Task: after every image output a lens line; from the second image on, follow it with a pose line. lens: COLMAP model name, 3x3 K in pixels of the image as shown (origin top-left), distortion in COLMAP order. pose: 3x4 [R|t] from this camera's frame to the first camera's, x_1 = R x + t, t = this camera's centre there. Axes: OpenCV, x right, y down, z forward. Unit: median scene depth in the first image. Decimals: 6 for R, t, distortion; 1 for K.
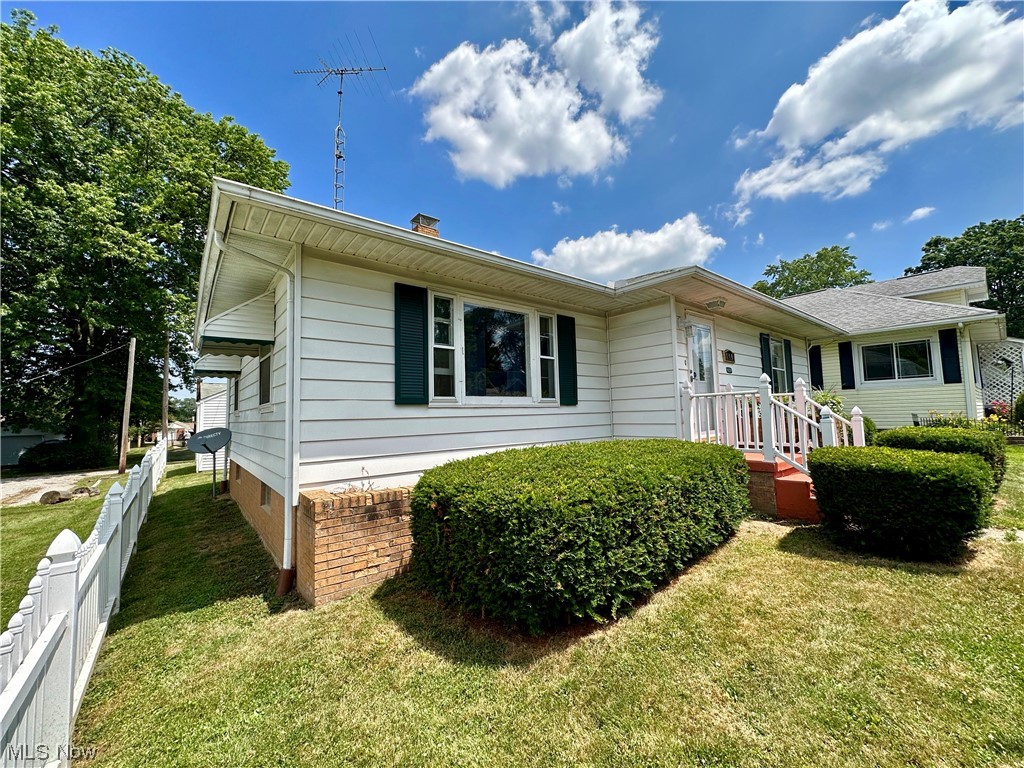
lens RADIAL K [[405.5, 0, 513.5], [0, 405.5, 385.2], [0, 0, 1]] dist [-0.002209, 0.000051]
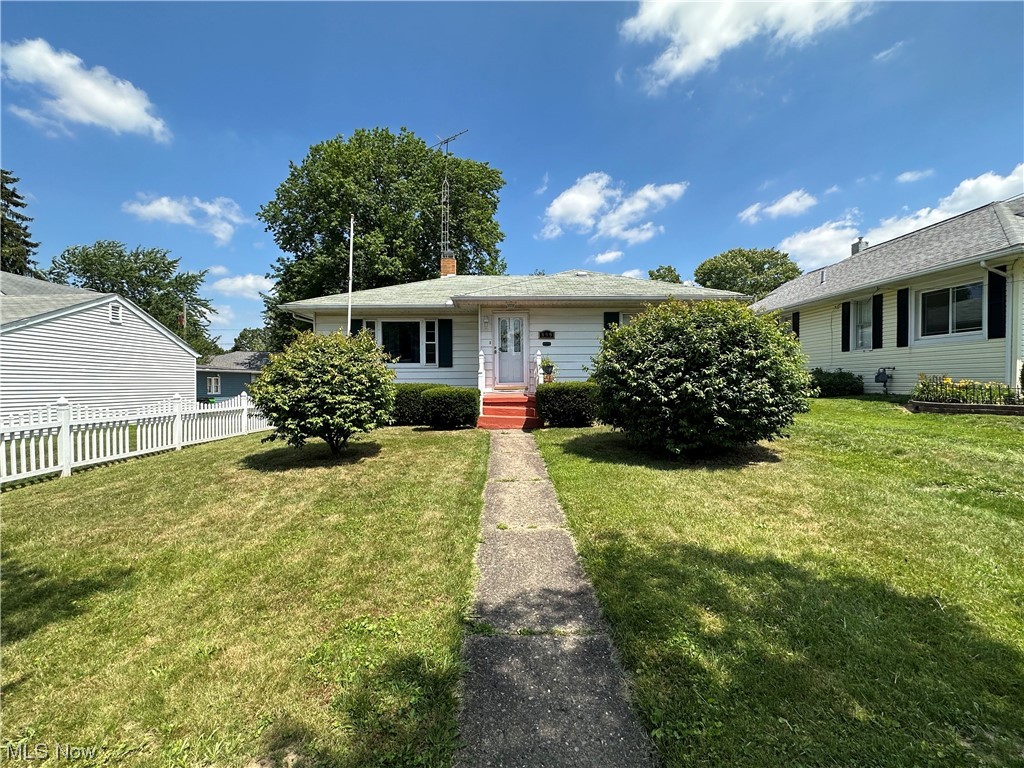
lens RADIAL K [[448.9, 0, 509.9], [0, 448.9, 385.1], [0, 0, 1]] dist [0.000144, 0.000064]
pose [[0.788966, 0.025875, -0.613892, 1.010766], [0.032428, 0.995967, 0.083656, -0.019697], [0.613580, -0.085909, 0.784945, -0.280298]]
